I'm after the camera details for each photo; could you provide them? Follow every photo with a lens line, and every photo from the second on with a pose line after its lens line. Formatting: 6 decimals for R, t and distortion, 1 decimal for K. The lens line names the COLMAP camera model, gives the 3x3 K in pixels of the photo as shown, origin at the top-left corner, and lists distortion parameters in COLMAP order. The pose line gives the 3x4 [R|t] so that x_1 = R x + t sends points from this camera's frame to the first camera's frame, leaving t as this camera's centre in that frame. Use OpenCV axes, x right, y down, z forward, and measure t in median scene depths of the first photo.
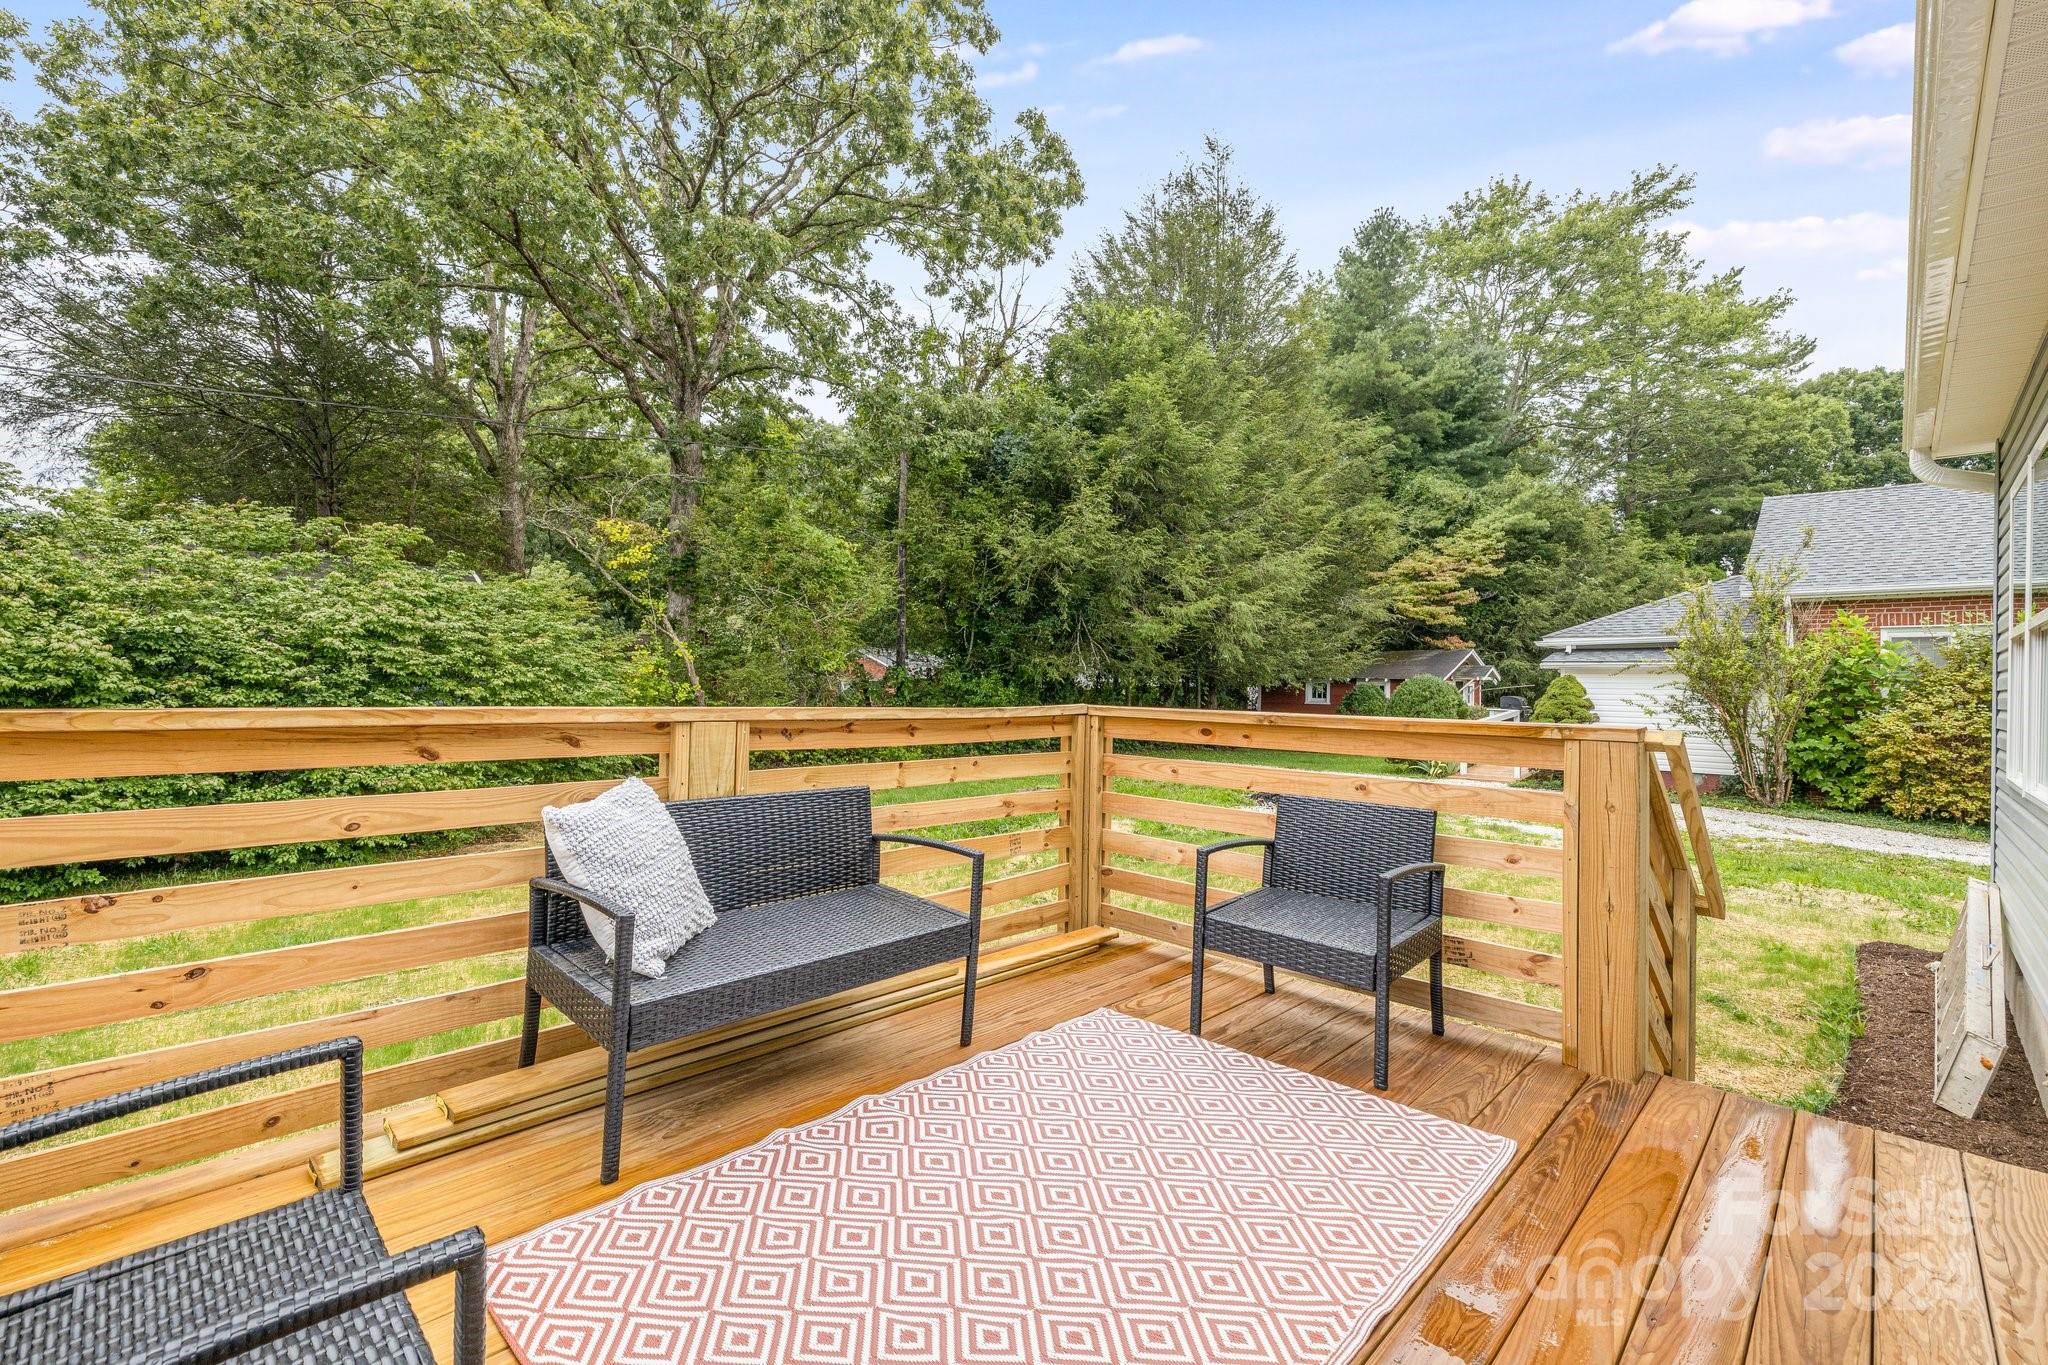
lens RADIAL K [[903.9, 0, 1026.7], [0, 903.9, 668.4], [0, 0, 1]] dist [0.001778, -0.000002]
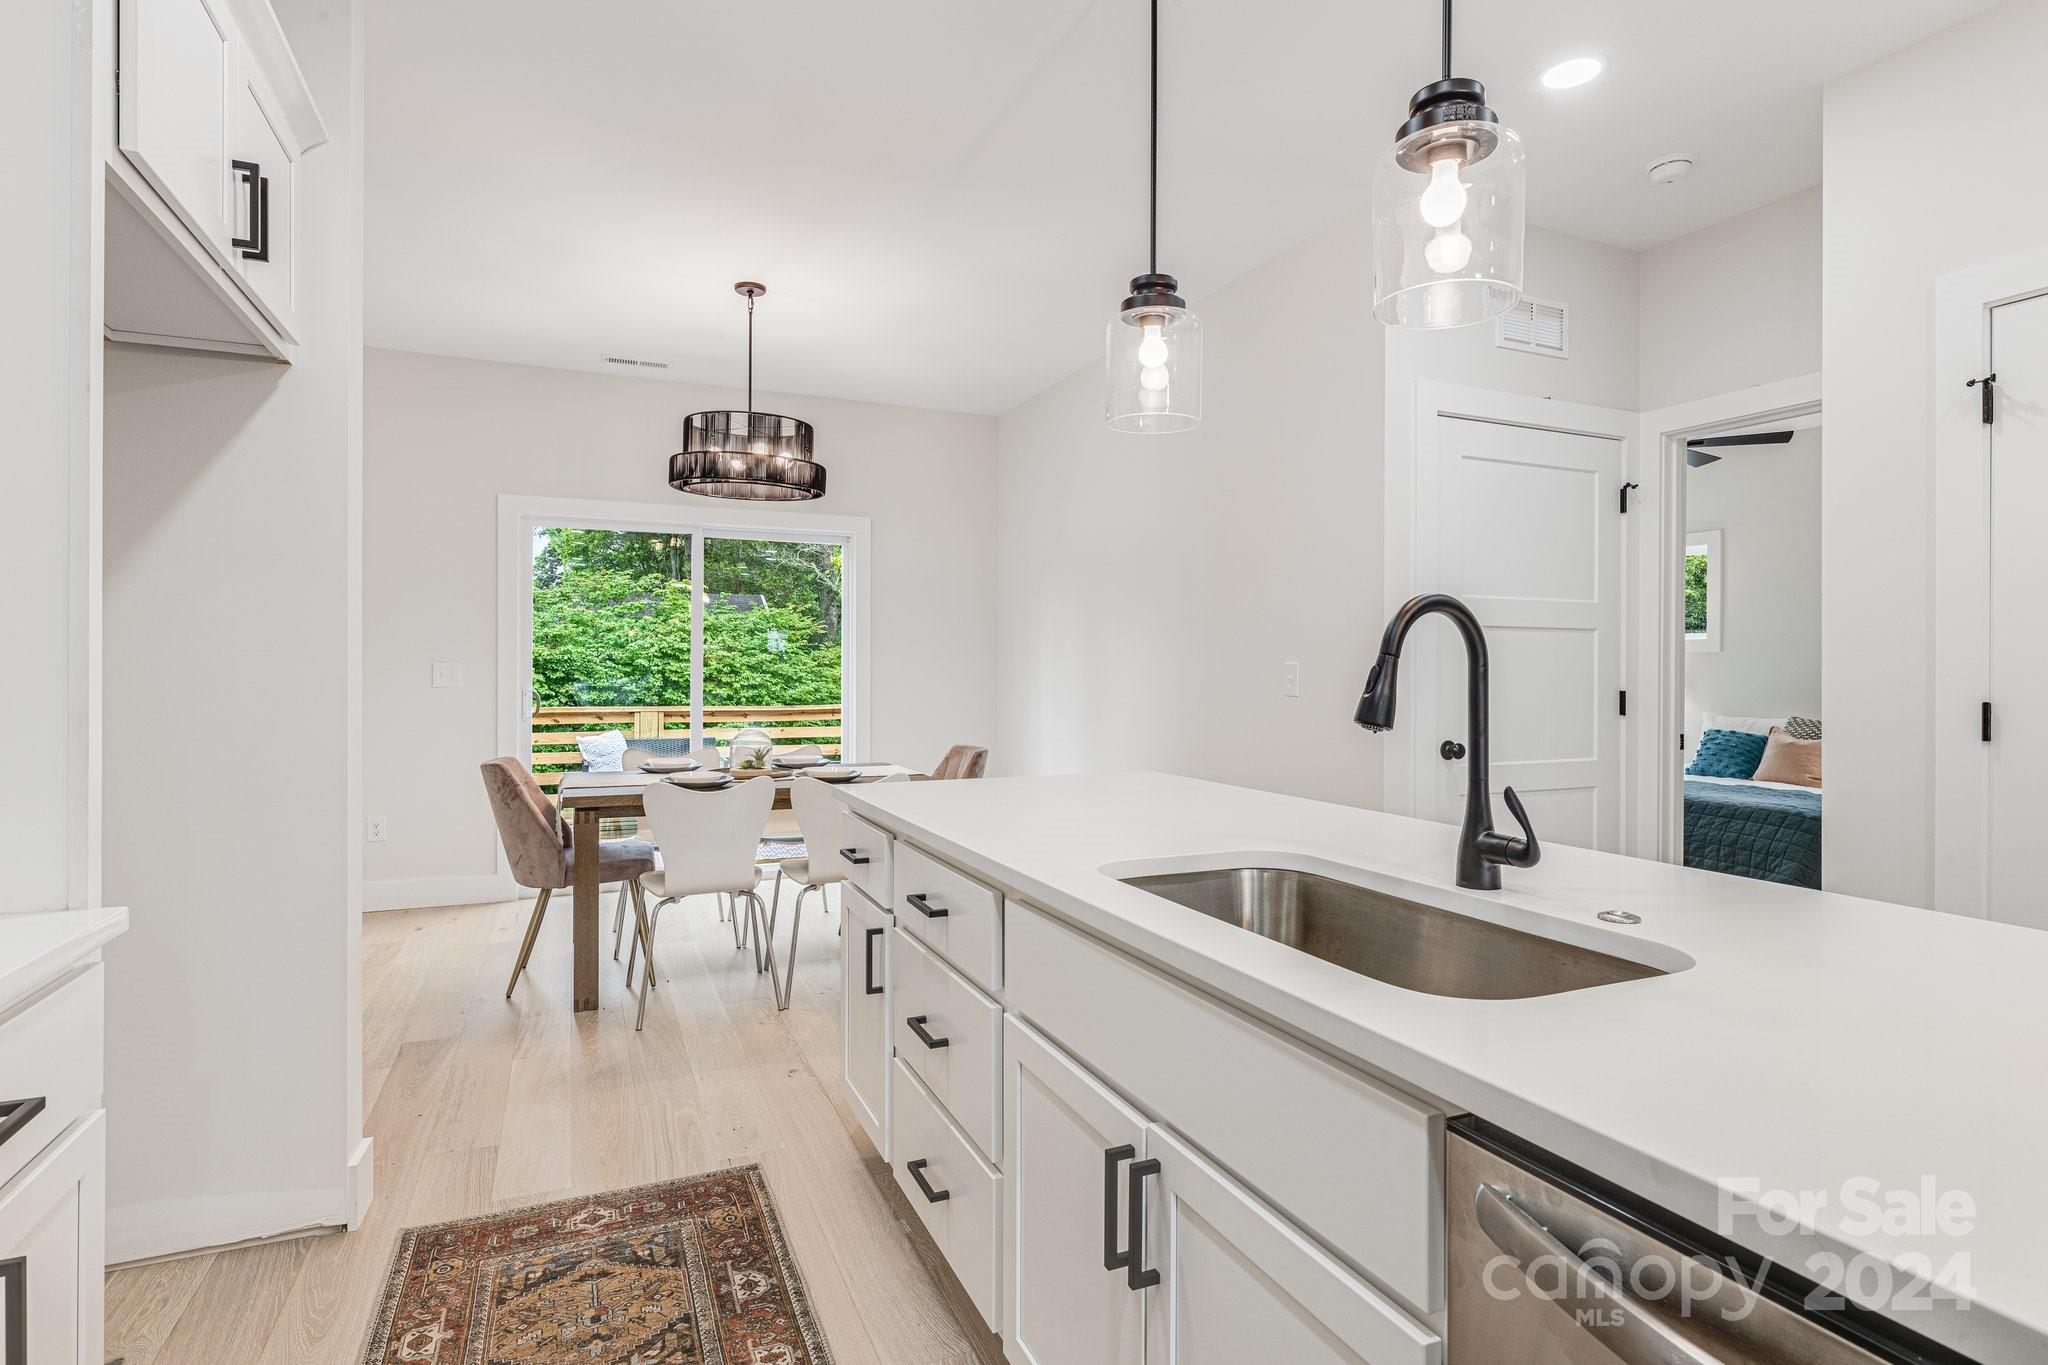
lens RADIAL K [[1038.5, 0, 1024.0], [0, 1038.5, 682.5], [0, 0, 1]] dist [0.000862, 0.000616]
pose [[0.922004, -0.009110, -0.387072, 0.574381], [0.021240, 0.999408, 0.027071, -0.027403], [0.386597, -0.033181, 0.921652, -0.441331]]
